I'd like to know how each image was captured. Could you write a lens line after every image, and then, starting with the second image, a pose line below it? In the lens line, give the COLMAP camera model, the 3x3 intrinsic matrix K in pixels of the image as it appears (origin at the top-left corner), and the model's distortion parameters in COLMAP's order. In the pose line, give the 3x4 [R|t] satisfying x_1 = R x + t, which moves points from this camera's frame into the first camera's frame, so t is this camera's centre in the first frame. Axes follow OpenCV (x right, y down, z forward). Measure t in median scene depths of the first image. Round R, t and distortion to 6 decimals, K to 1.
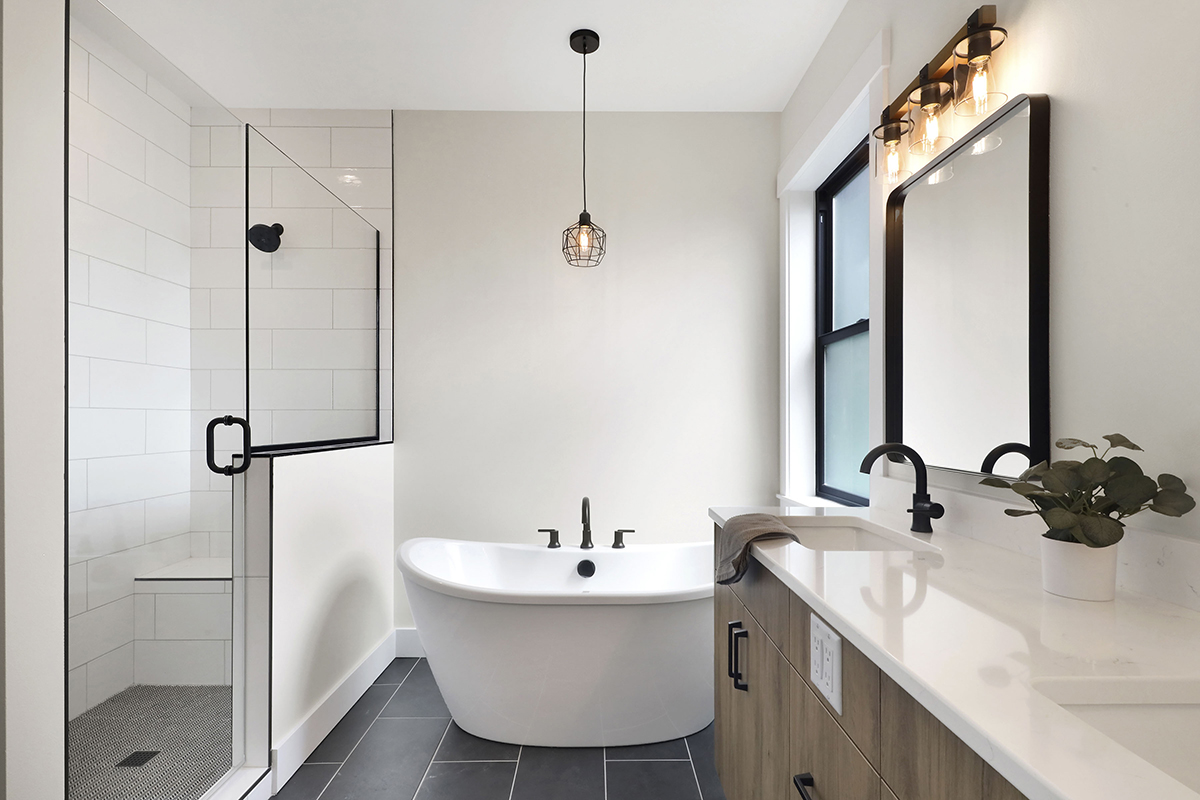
lens RADIAL K [[588.5, 0, 600.0], [0, 588.5, 400.0], [0, 0, 1]] dist [0.000903, 0.000111]
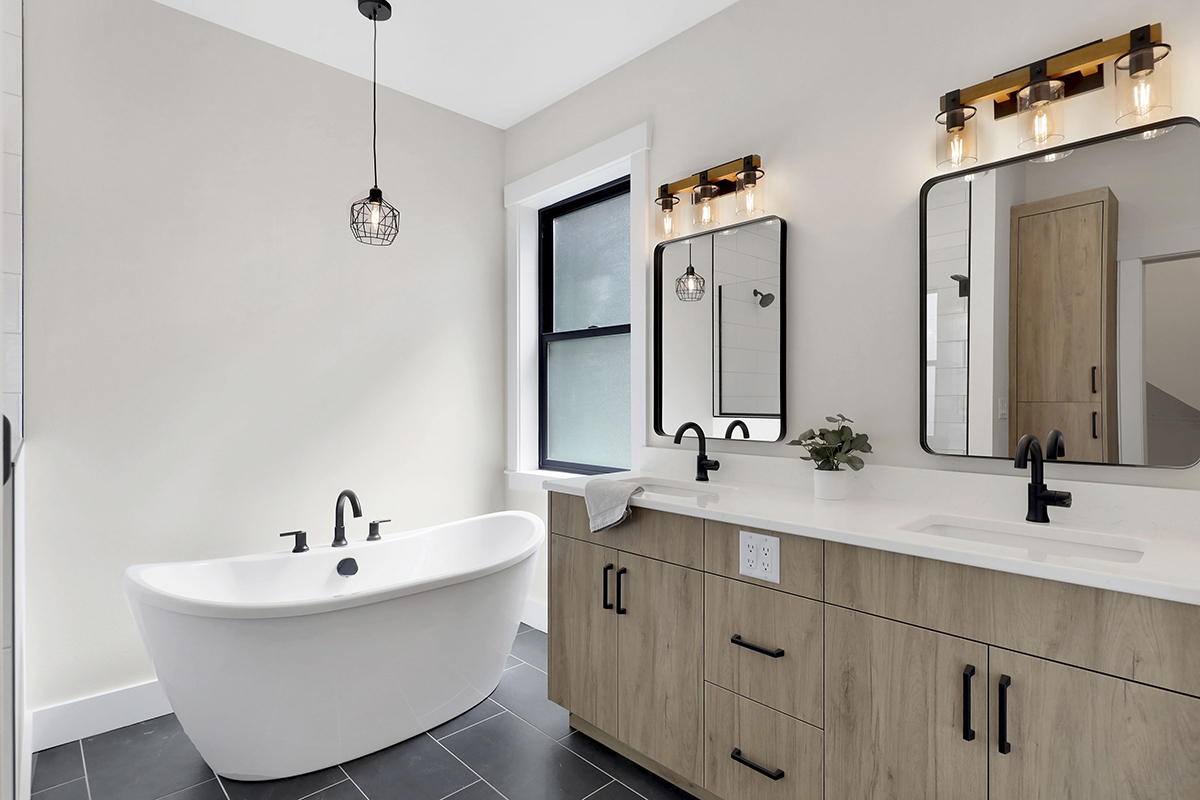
lens RADIAL K [[601.4, 0, 611.0], [0, 601.4, 380.2], [0, 0, 1]] dist [-0.001113, -0.000801]
pose [[0.721821, 0.020216, 0.691784, -0.388340], [-0.020115, 0.999764, -0.008228, -0.008909], [-0.691787, -0.007976, 0.722057, 0.030281]]
